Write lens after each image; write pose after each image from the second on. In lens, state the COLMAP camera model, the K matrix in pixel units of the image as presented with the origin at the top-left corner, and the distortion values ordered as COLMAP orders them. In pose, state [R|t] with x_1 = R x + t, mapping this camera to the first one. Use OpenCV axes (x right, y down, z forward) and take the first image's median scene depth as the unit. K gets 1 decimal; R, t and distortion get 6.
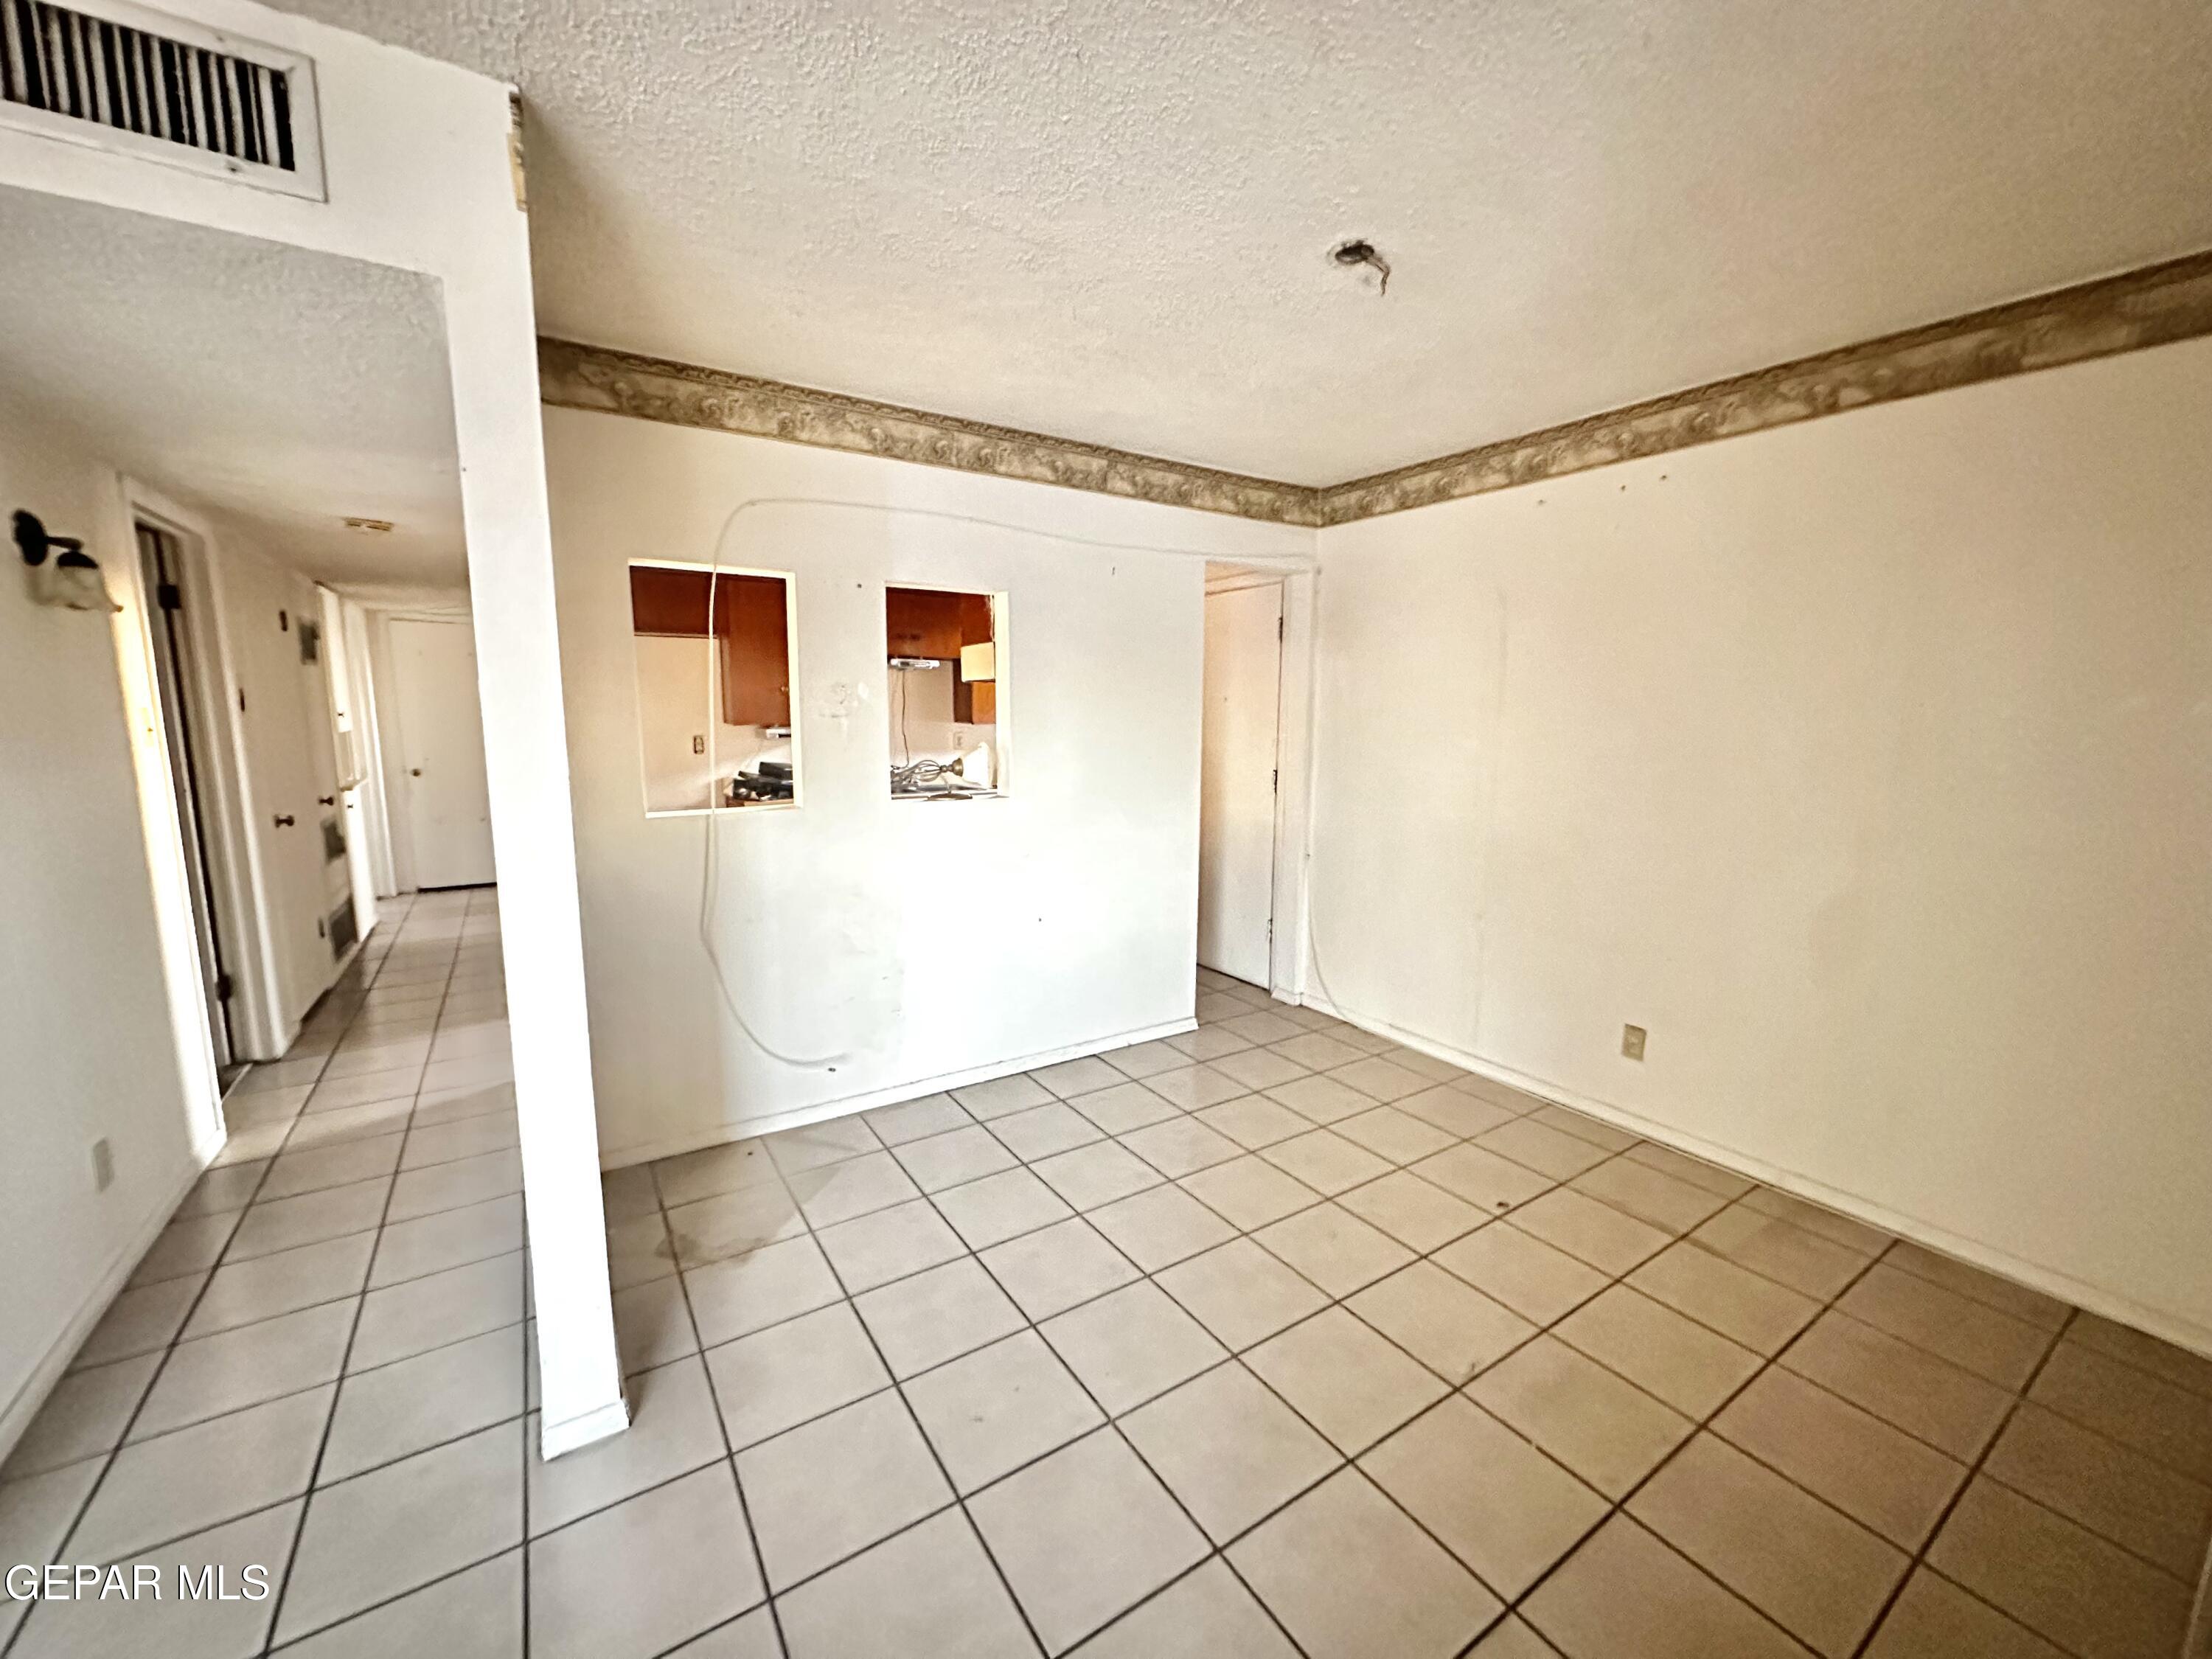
lens RADIAL K [[878.0, 0, 1104.5], [0, 878.0, 830.0], [0, 0, 1]] dist [0.001234, 0.000251]
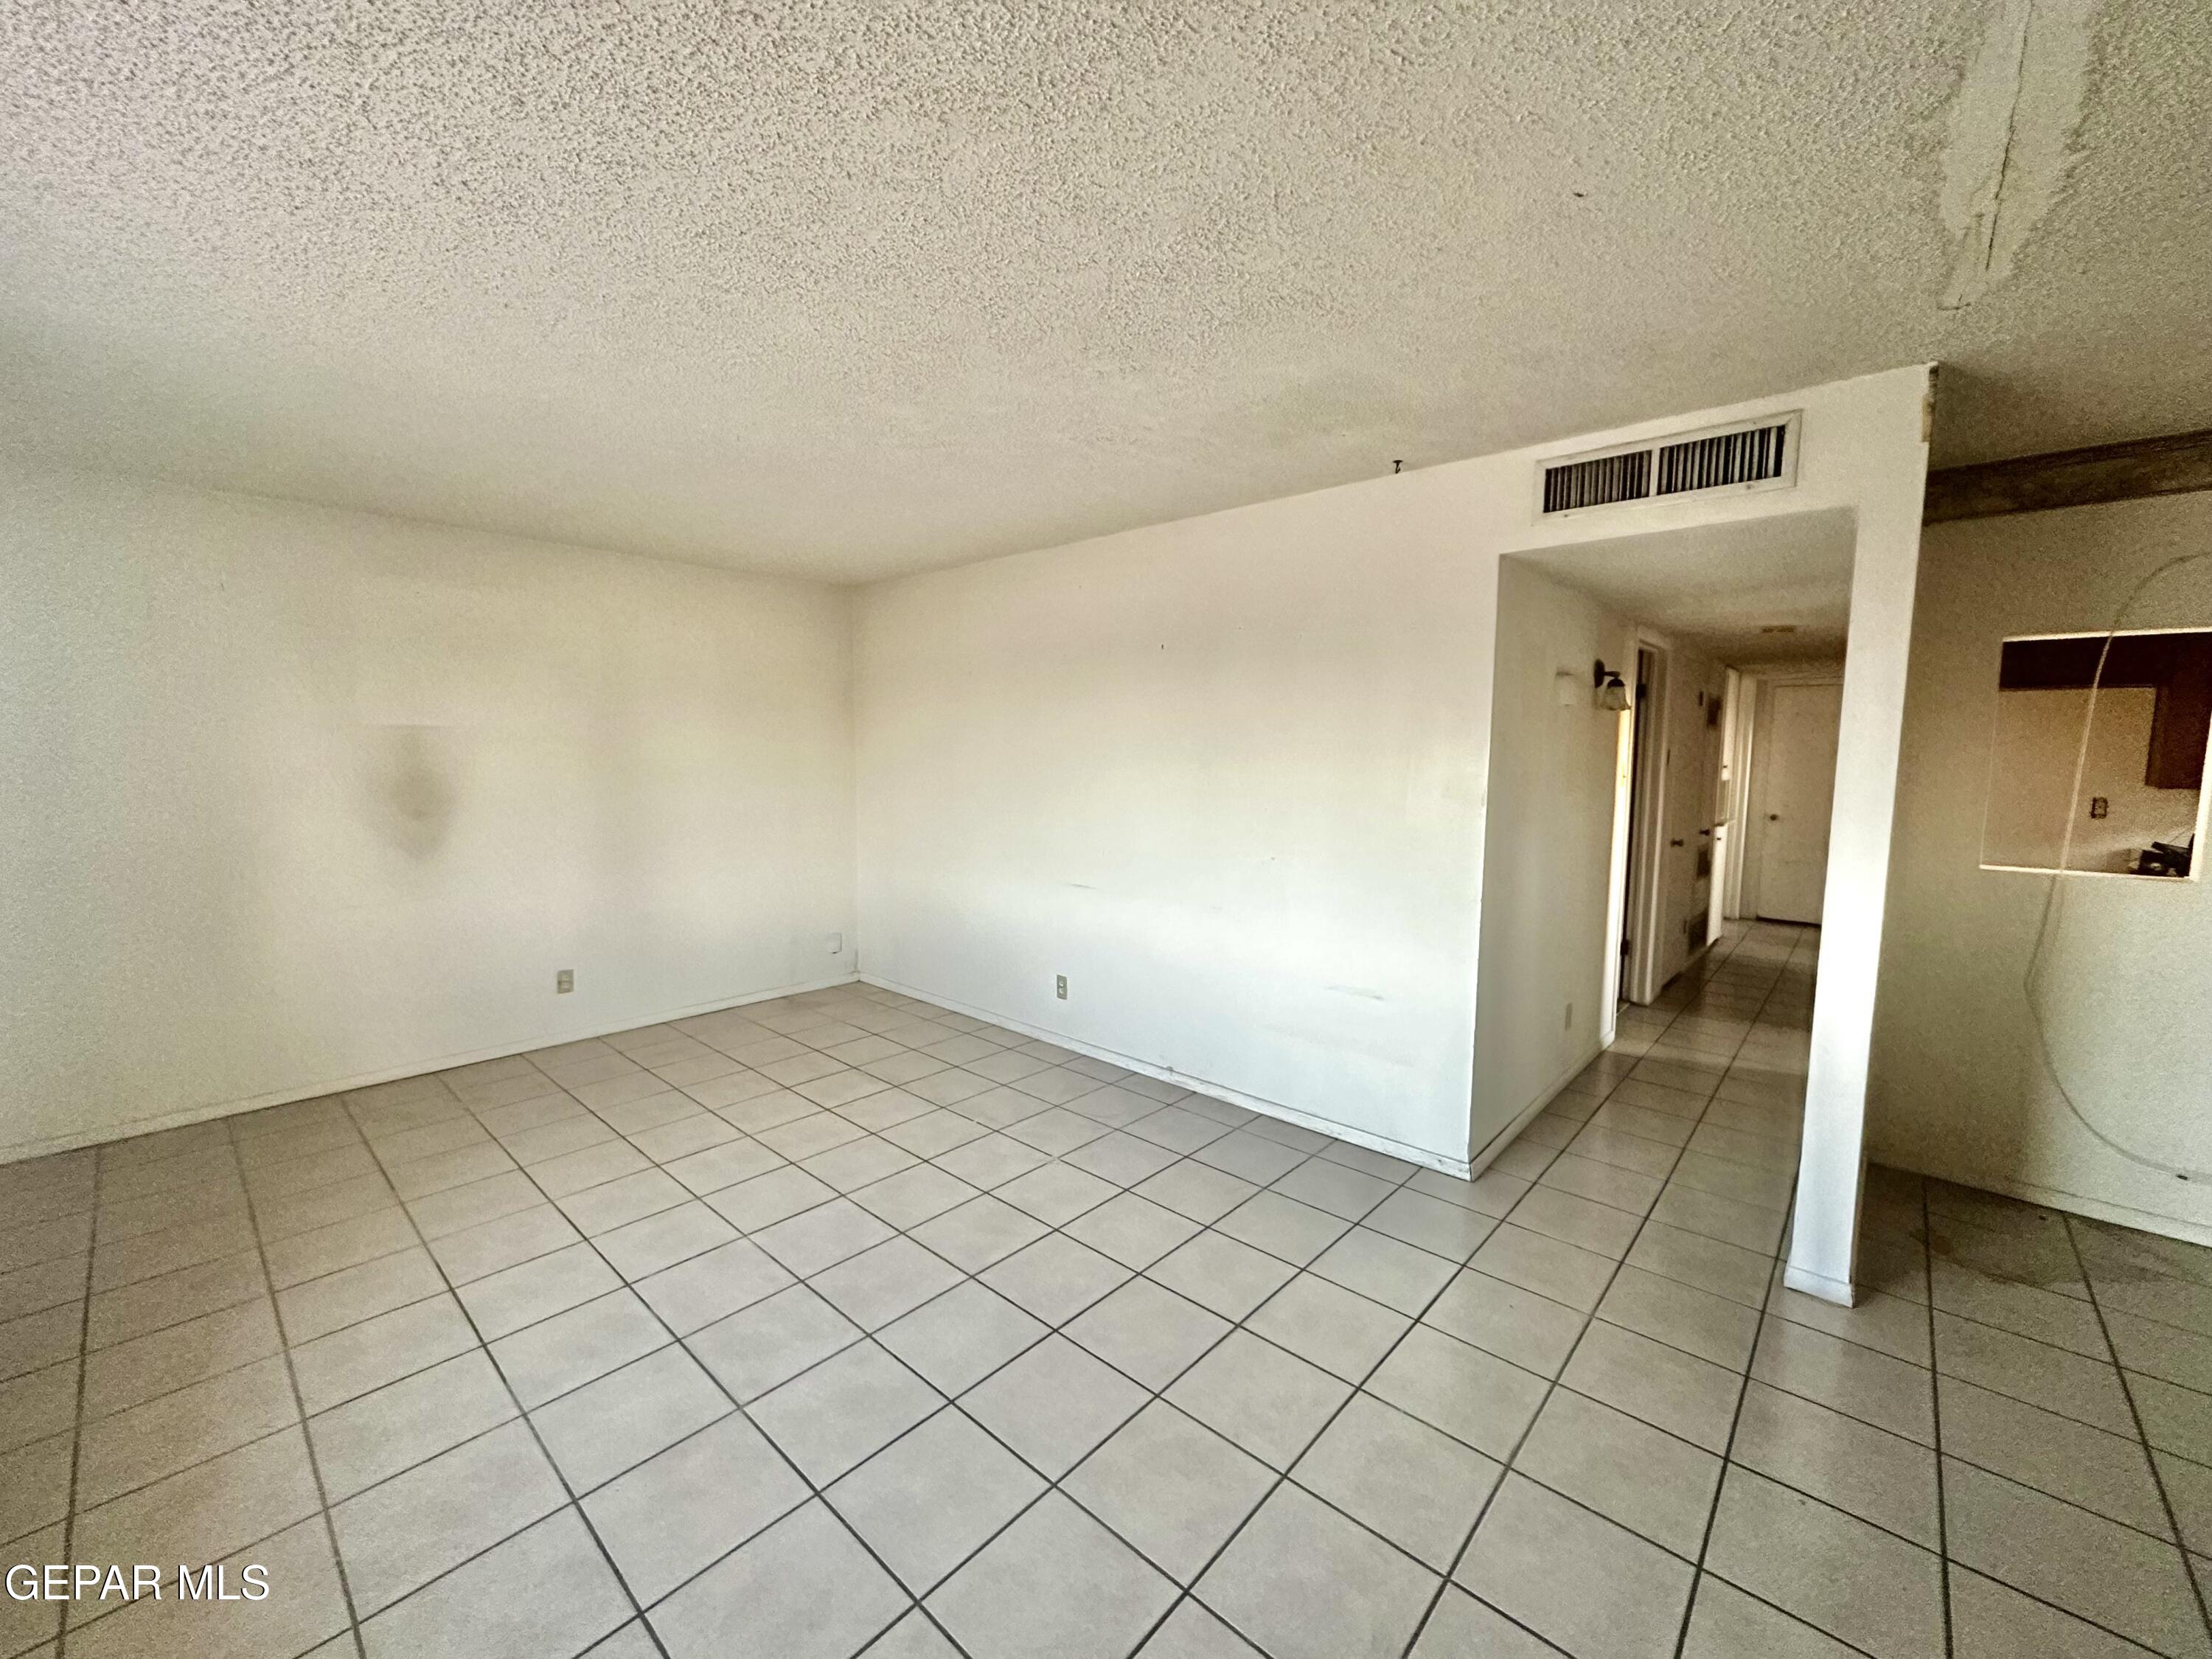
lens RADIAL K [[878.0, 0, 1103.4], [0, 878.0, 833.2], [0, 0, 1]] dist [0.001234, 0.000251]
pose [[0.253143, 0.090289, -0.963206, 0.221717], [-0.141417, 0.988394, 0.055483, 0.031624], [0.957037, 0.122168, 0.262974, -0.297365]]
